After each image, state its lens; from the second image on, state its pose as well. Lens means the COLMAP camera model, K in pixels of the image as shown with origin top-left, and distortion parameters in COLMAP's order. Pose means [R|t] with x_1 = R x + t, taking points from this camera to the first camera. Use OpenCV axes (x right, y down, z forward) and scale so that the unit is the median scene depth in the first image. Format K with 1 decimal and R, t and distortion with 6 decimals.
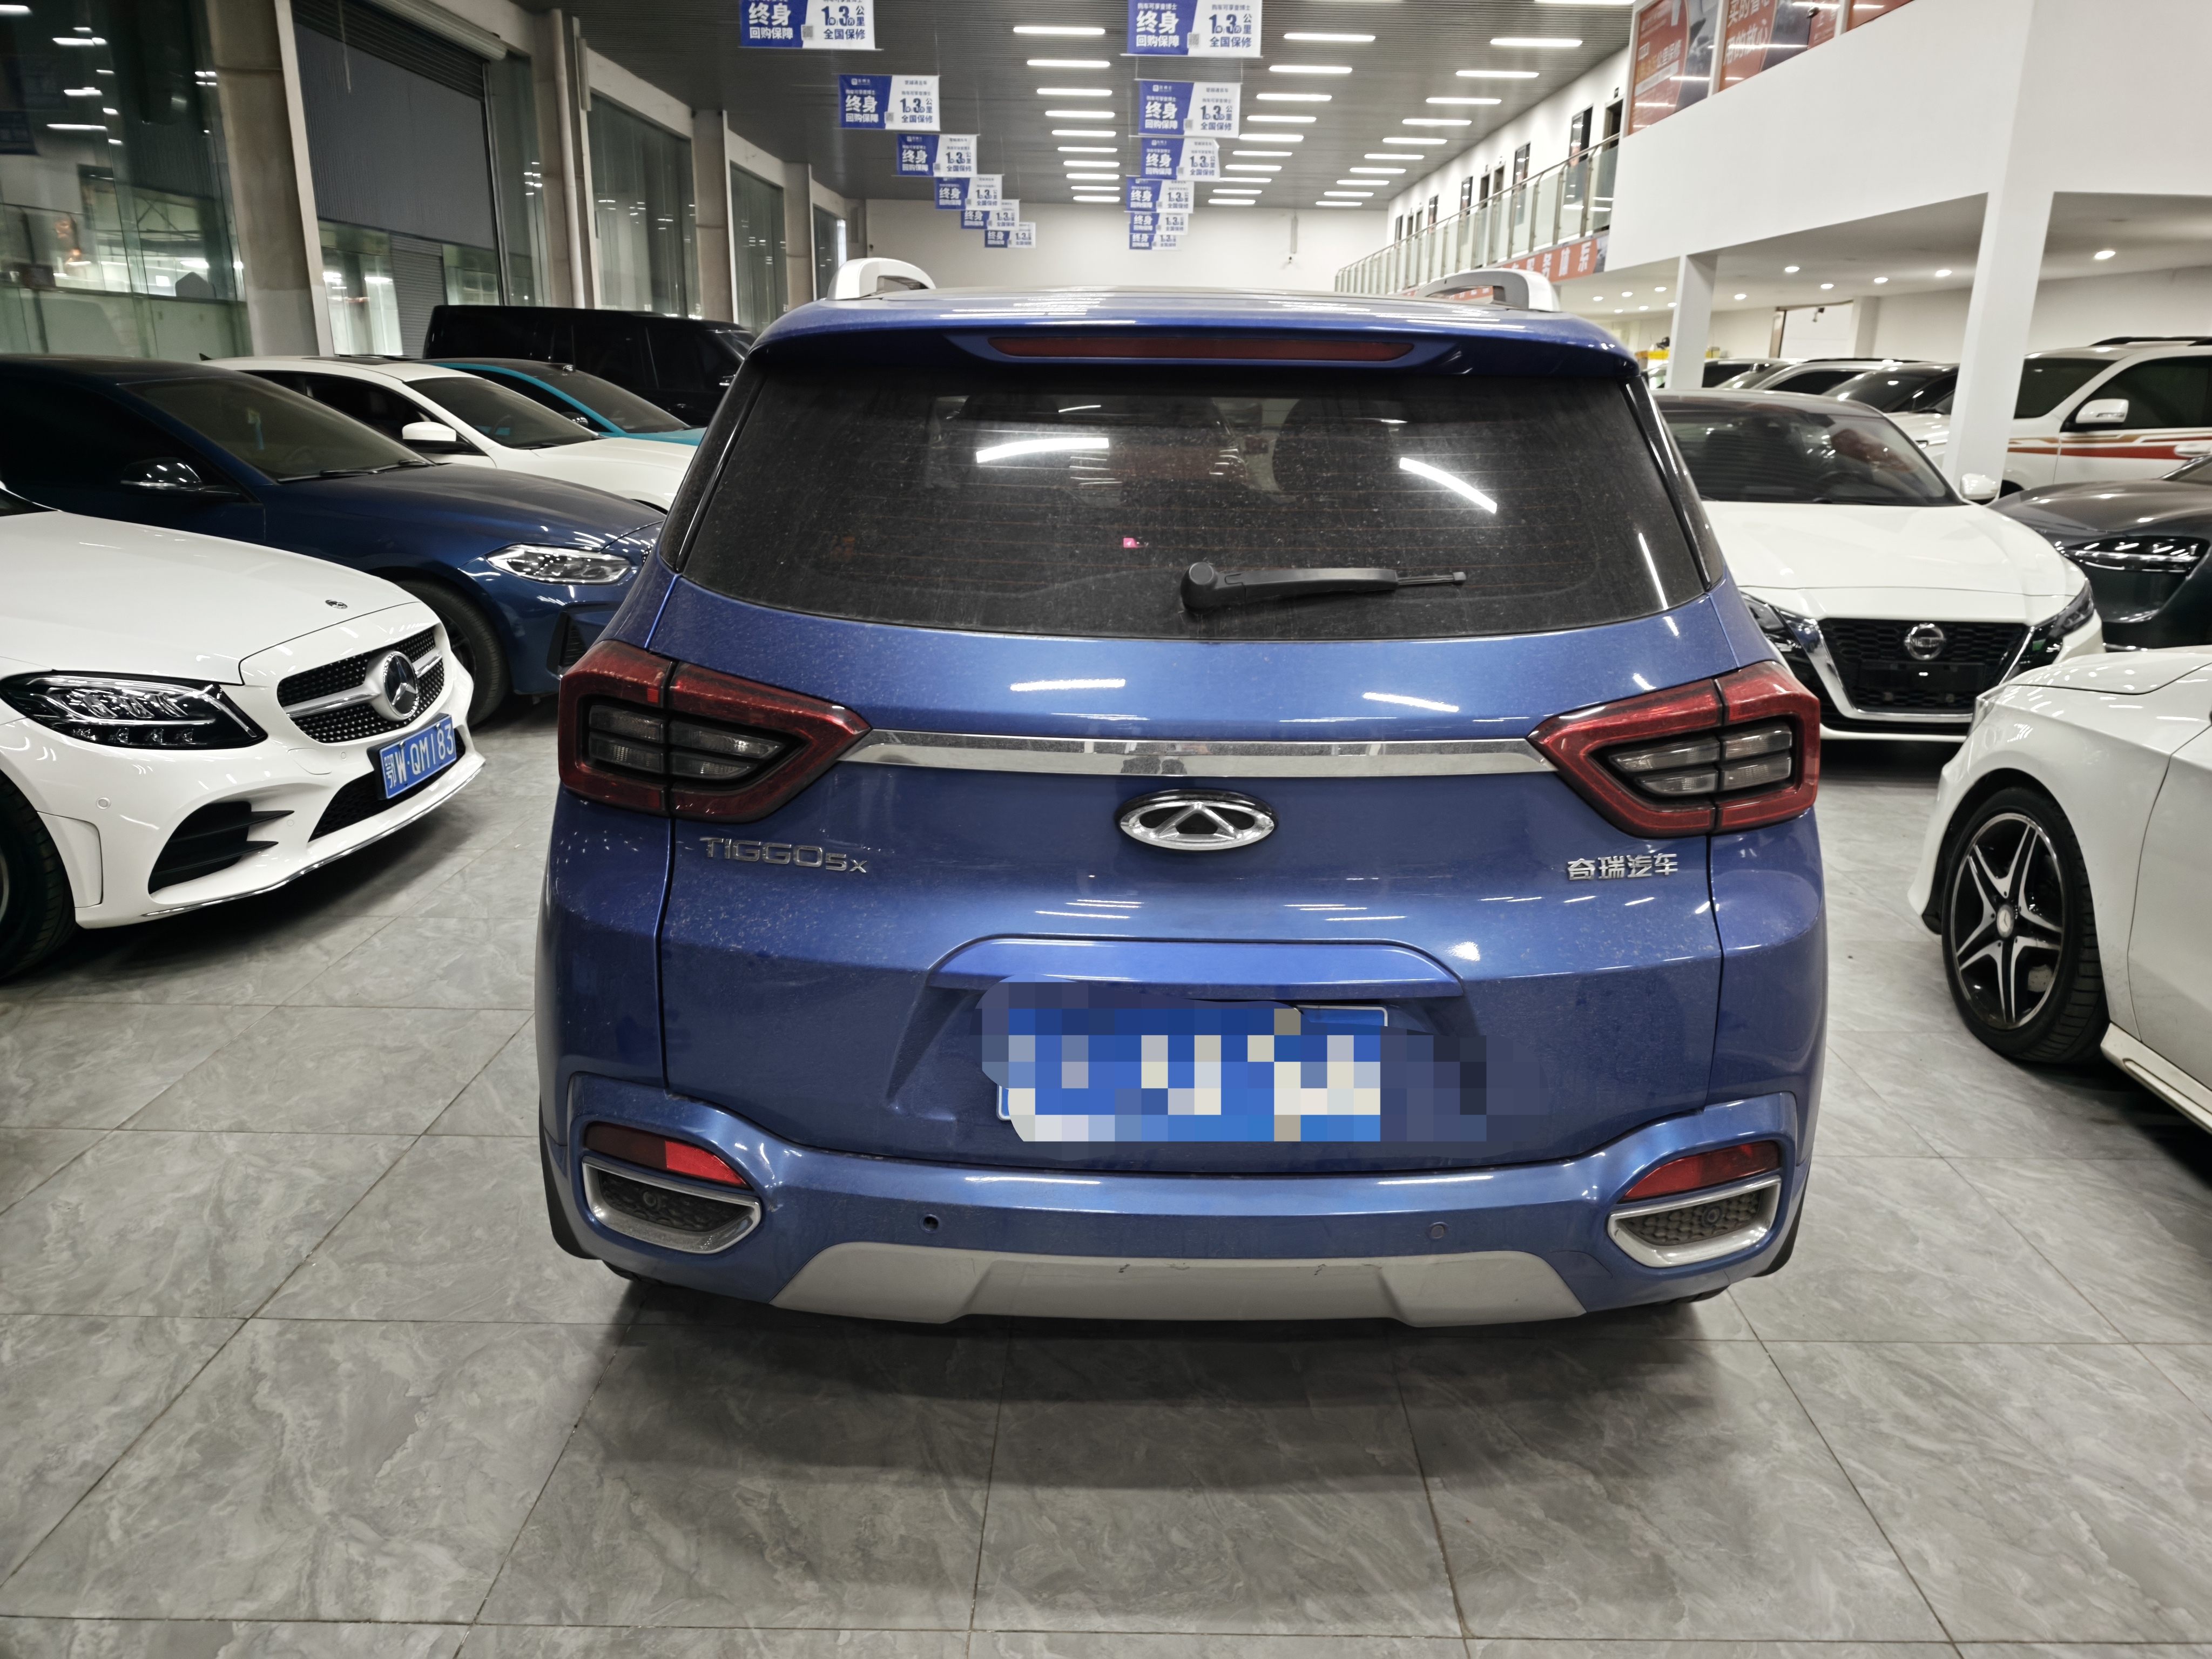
lens RADIAL K [[1503.5, 0, 1139.5], [0, 1503.5, 818.3], [0, 0, 1]] dist [0.012098, -0.024960]
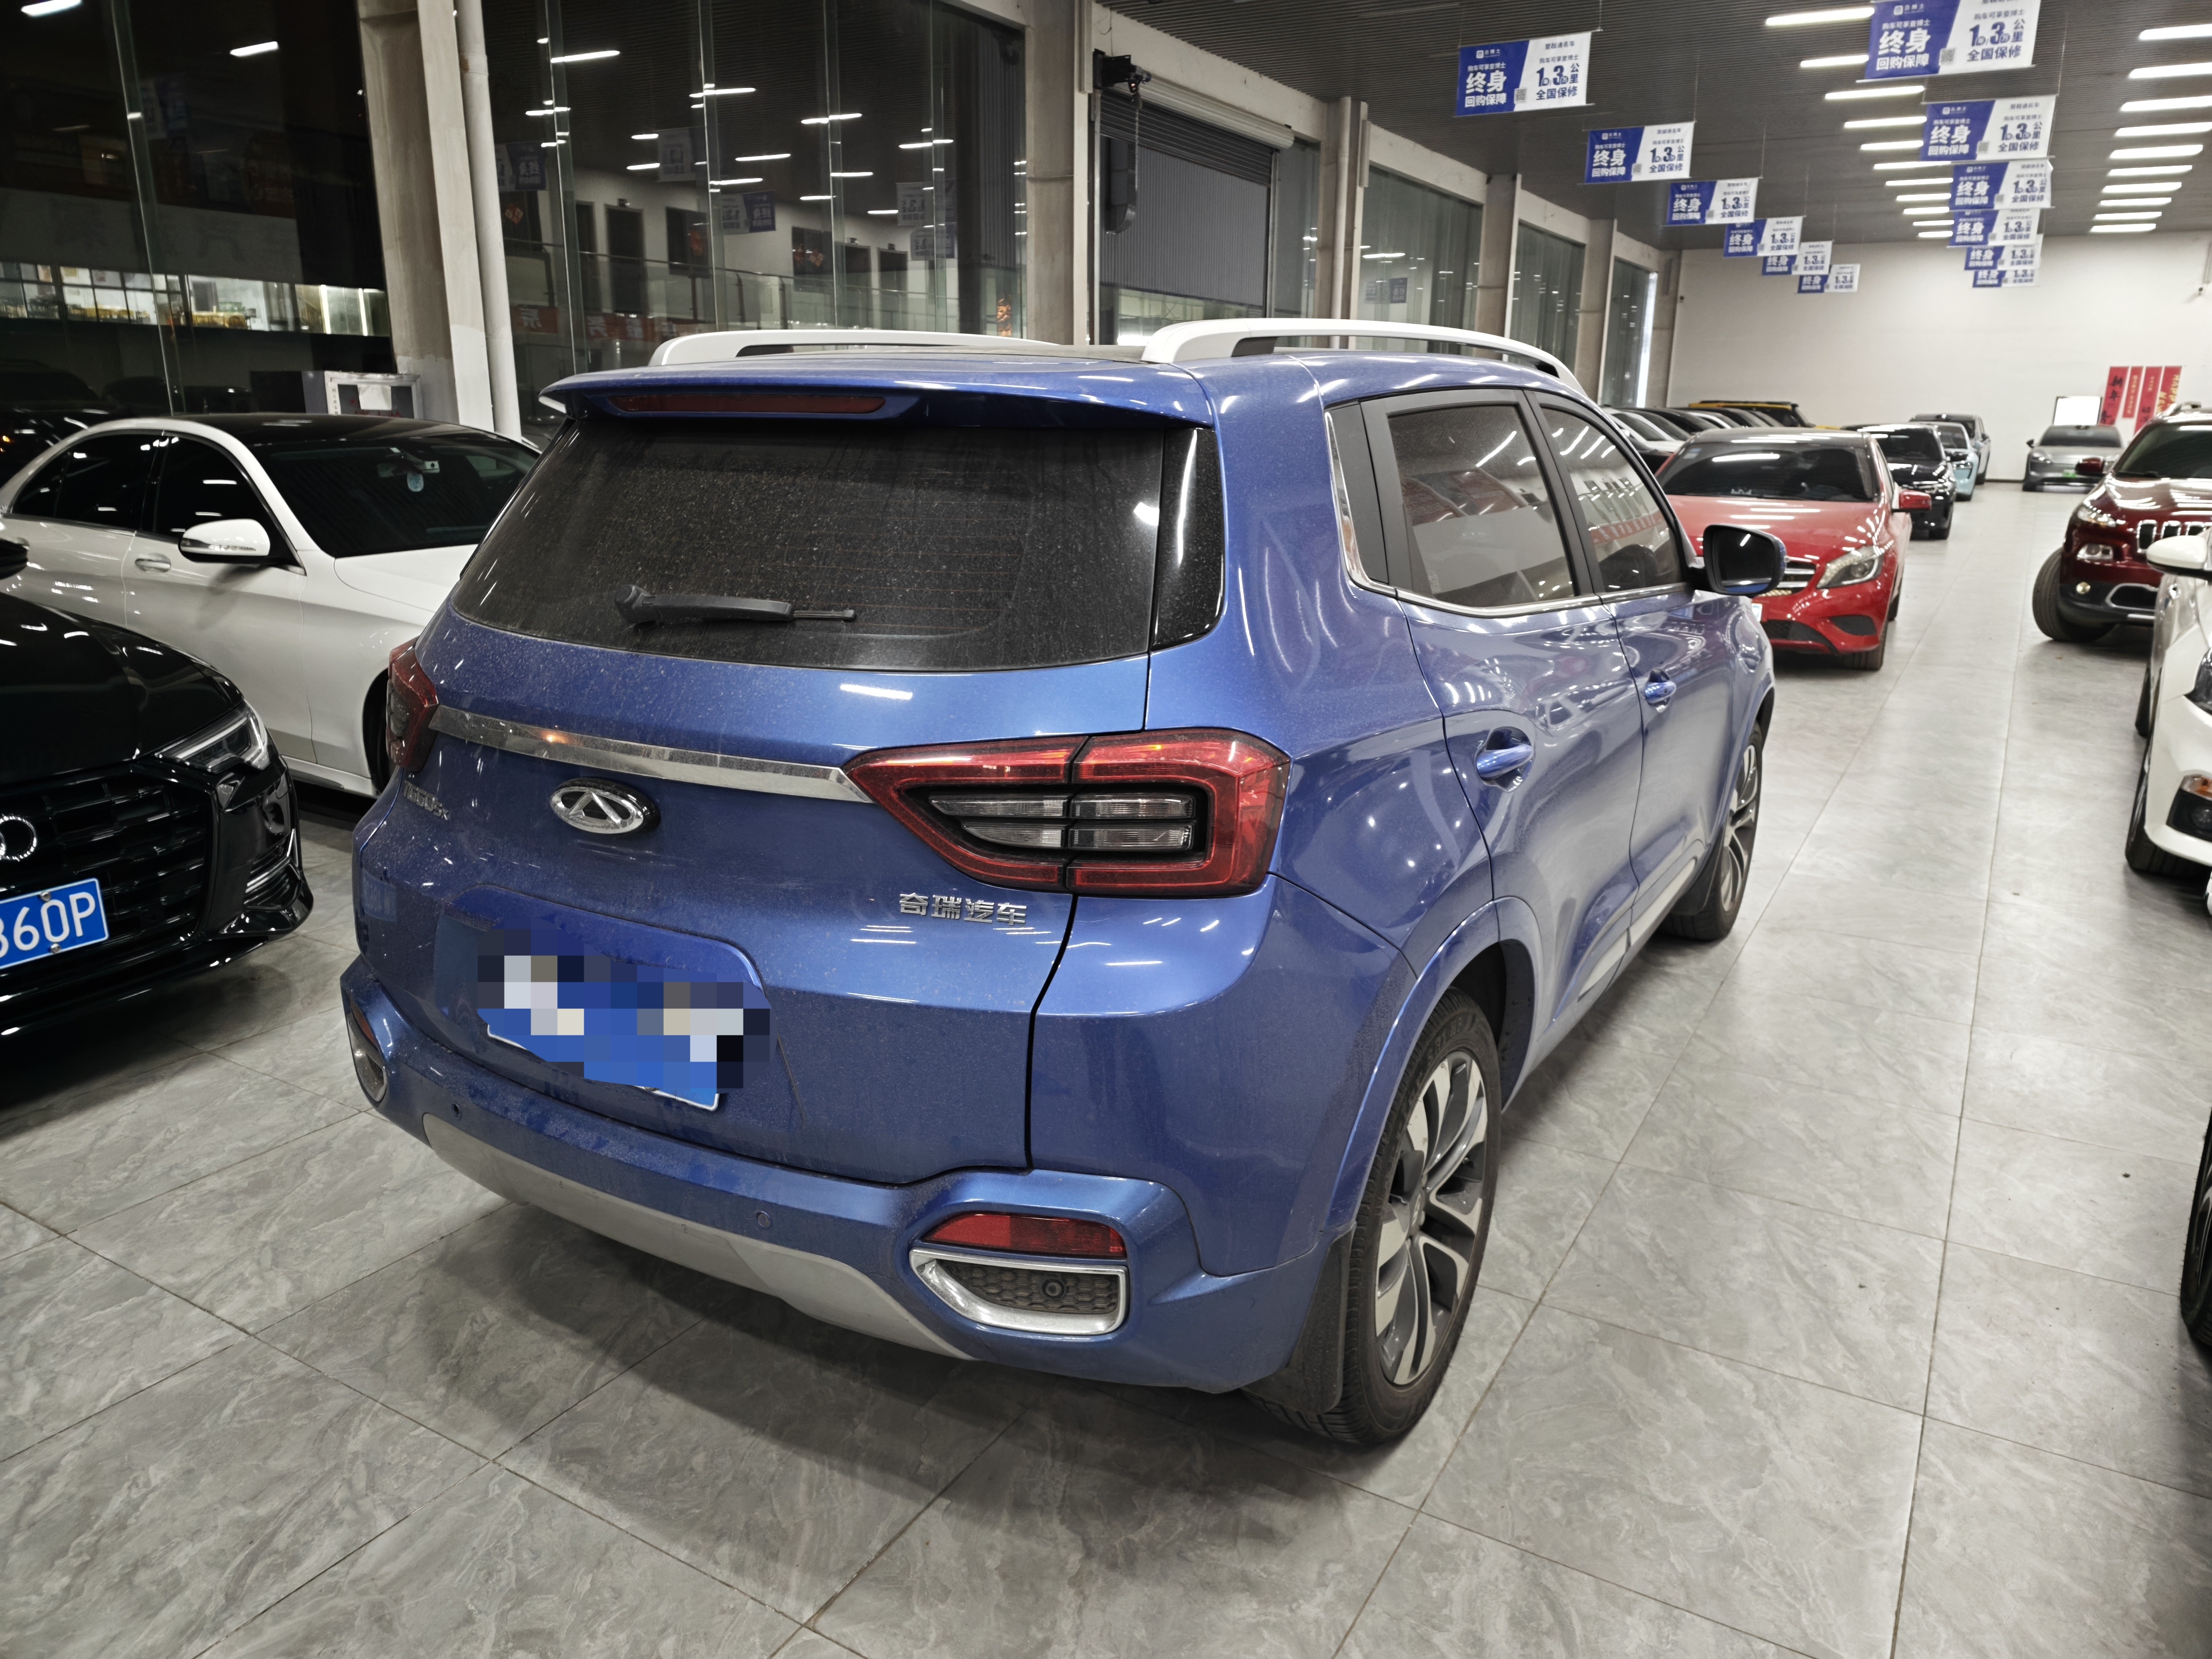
lens RADIAL K [[1503.5, 0, 1139.5], [0, 1503.5, 818.3], [0, 0, 1]] dist [0.012098, -0.024960]
pose [[0.863299, 0.121282, -0.489904, 0.150662], [-0.137957, 0.990436, 0.002091, -0.007730], [0.485472, 0.065780, 0.871774, 0.029160]]
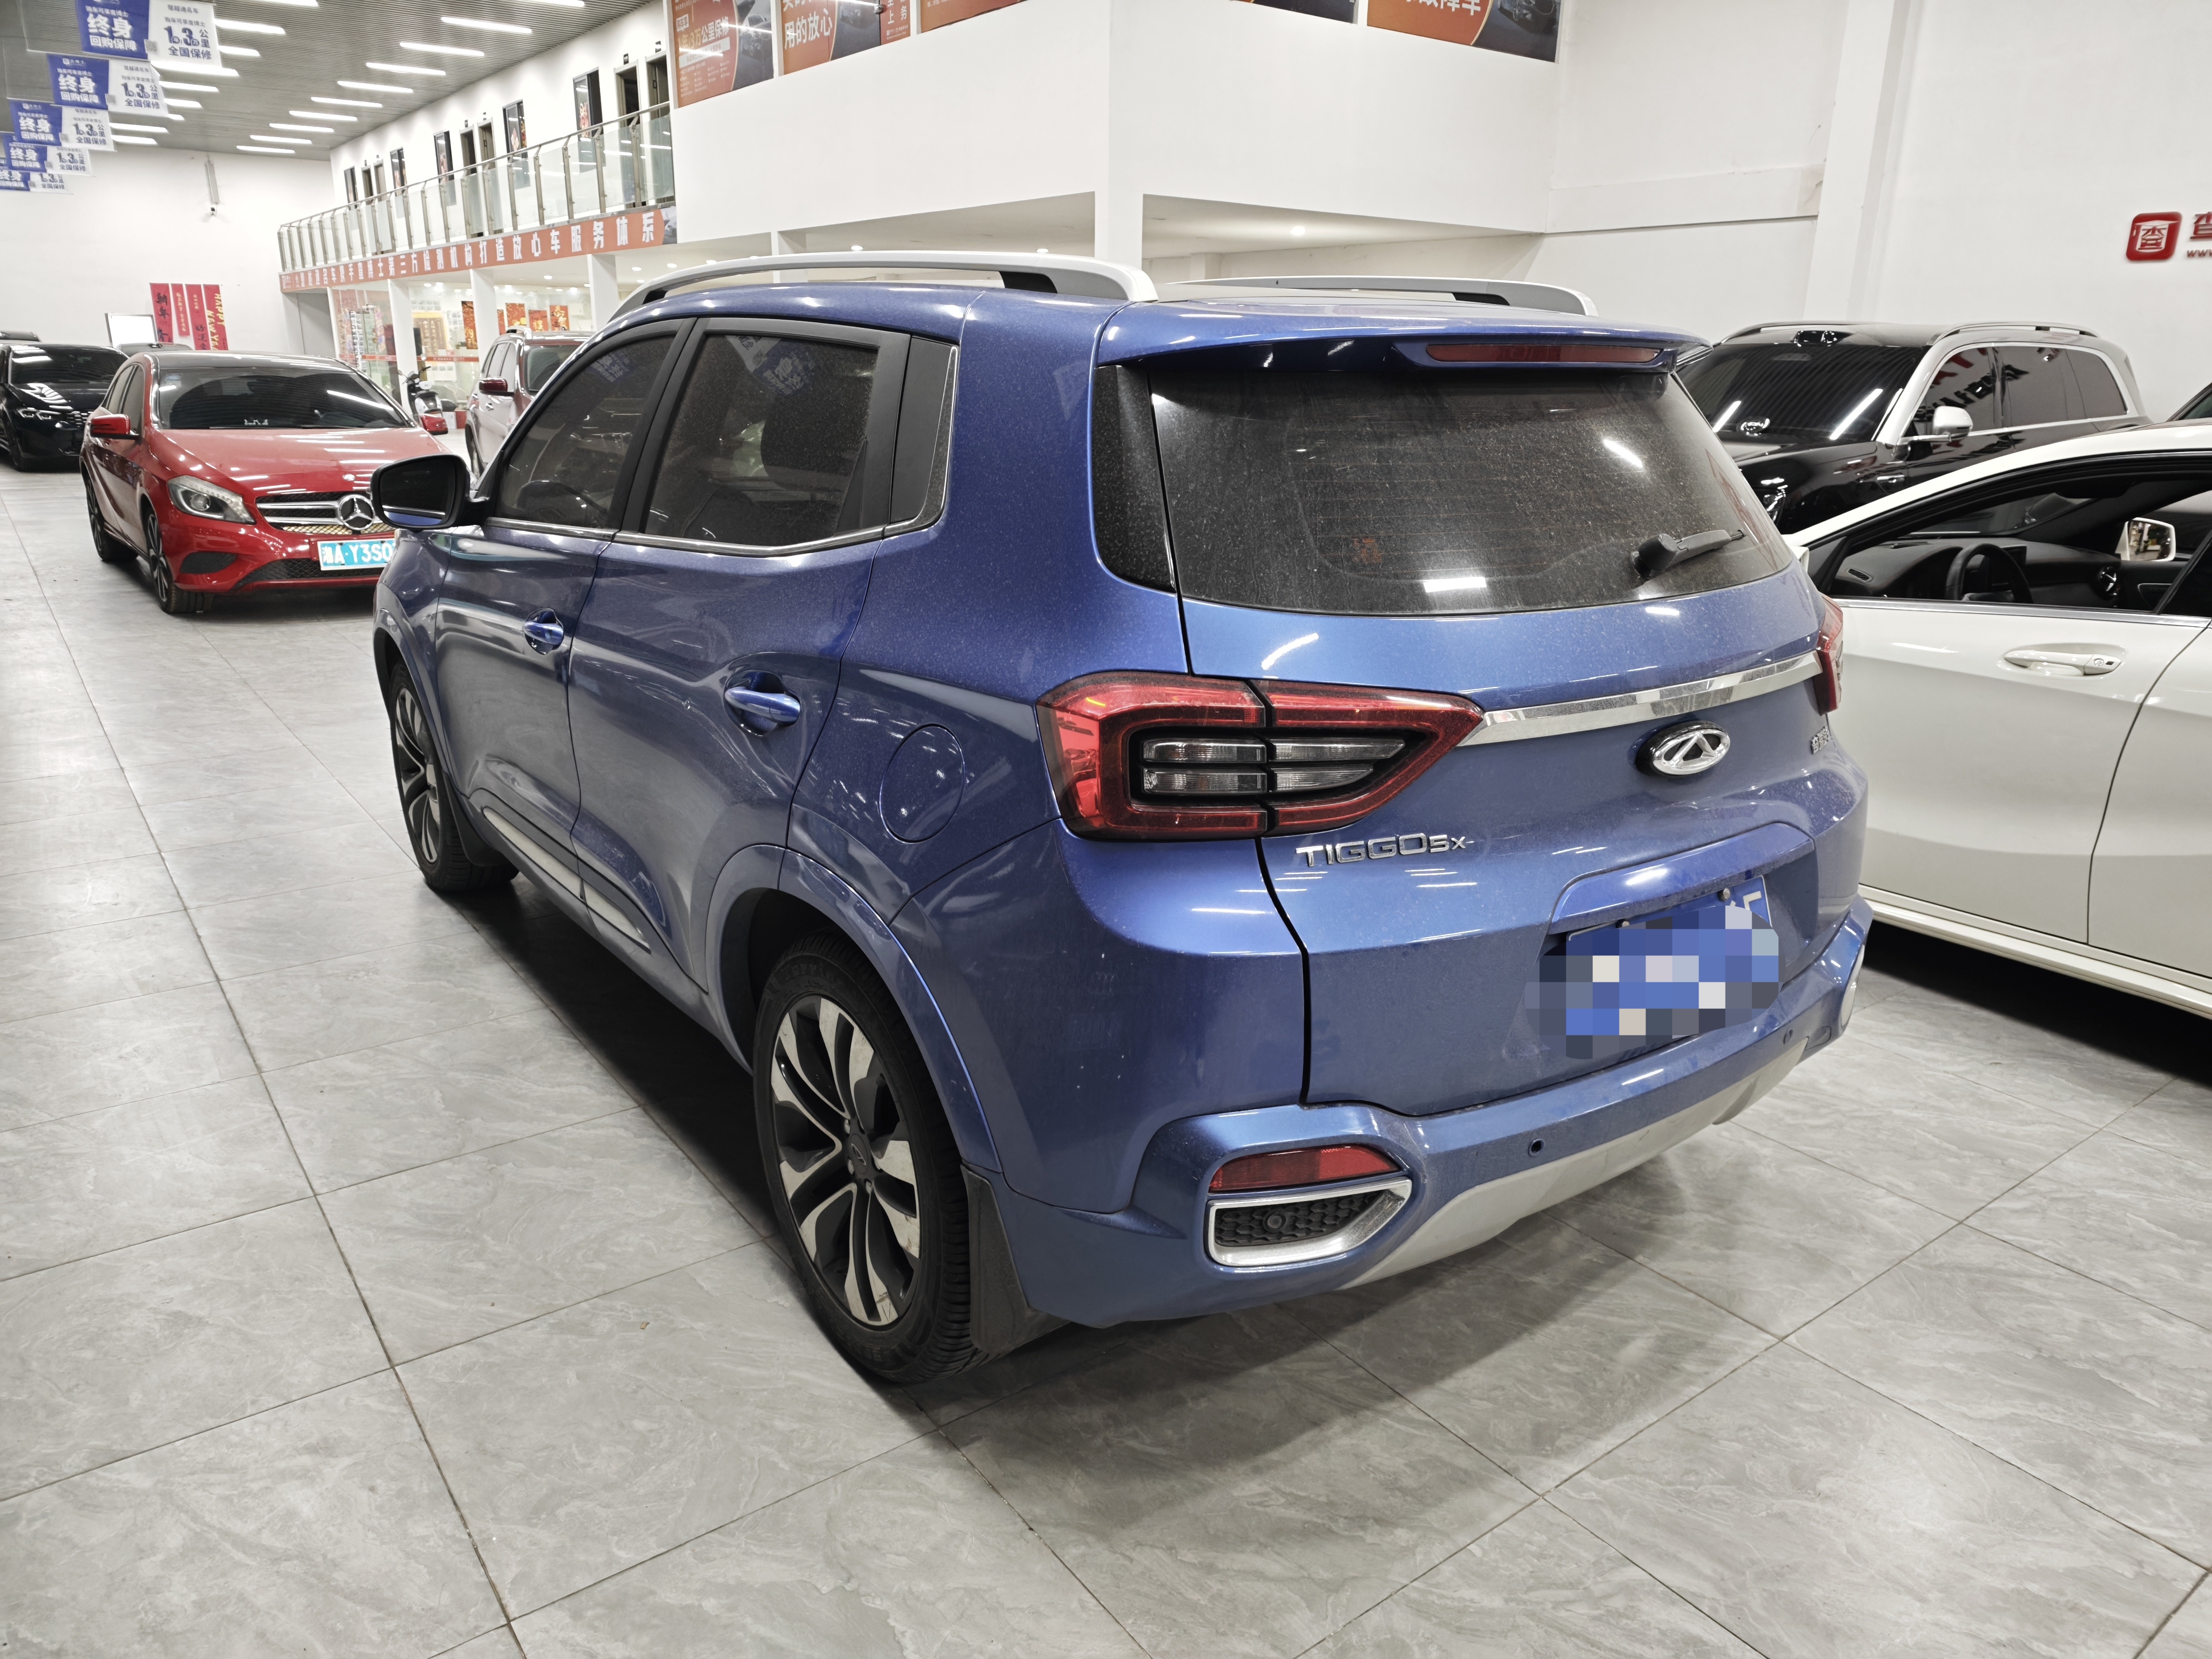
lens RADIAL K [[1507.4, 0, 1106.0], [0, 1507.4, 829.5], [0, 0, 1]] dist [0.001356, -0.008195]
pose [[0.806040, -0.182606, 0.562986, -0.160590], [0.168026, 0.982679, 0.078168, -0.016701], [-0.567509, 0.031590, 0.822761, 0.041670]]
